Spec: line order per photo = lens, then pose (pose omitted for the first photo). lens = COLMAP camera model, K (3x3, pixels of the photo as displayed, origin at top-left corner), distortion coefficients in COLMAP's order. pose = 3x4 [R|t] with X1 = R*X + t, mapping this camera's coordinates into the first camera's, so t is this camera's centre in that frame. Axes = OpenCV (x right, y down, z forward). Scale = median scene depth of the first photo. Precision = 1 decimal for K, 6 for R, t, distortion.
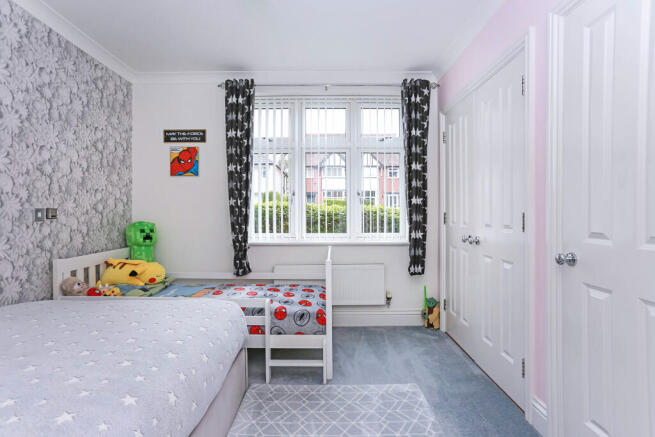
lens RADIAL K [[321.7, 0, 326.9], [0, 321.7, 224.4], [0, 0, 1]] dist [-0.034501, 0.035244]
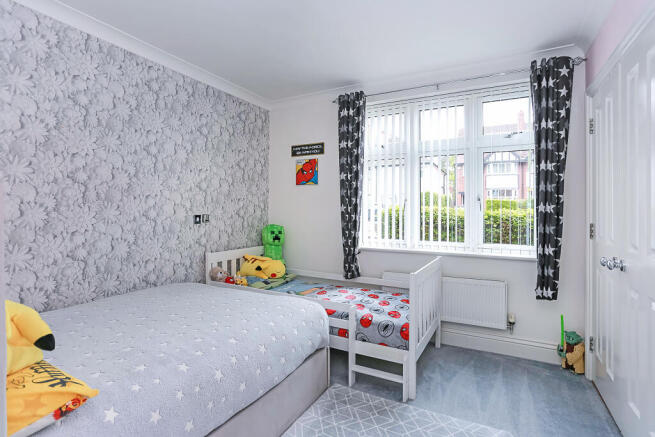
lens RADIAL K [[325.0, 0, 327.5], [0, 325.0, 218.5], [0, 0, 1]] dist [-0.047827, 0.036035]
pose [[0.884271, 0.017236, -0.466656, 0.166321], [-0.026372, 0.999567, -0.013054, -0.021815], [0.466229, 0.023850, 0.884342, 0.026508]]
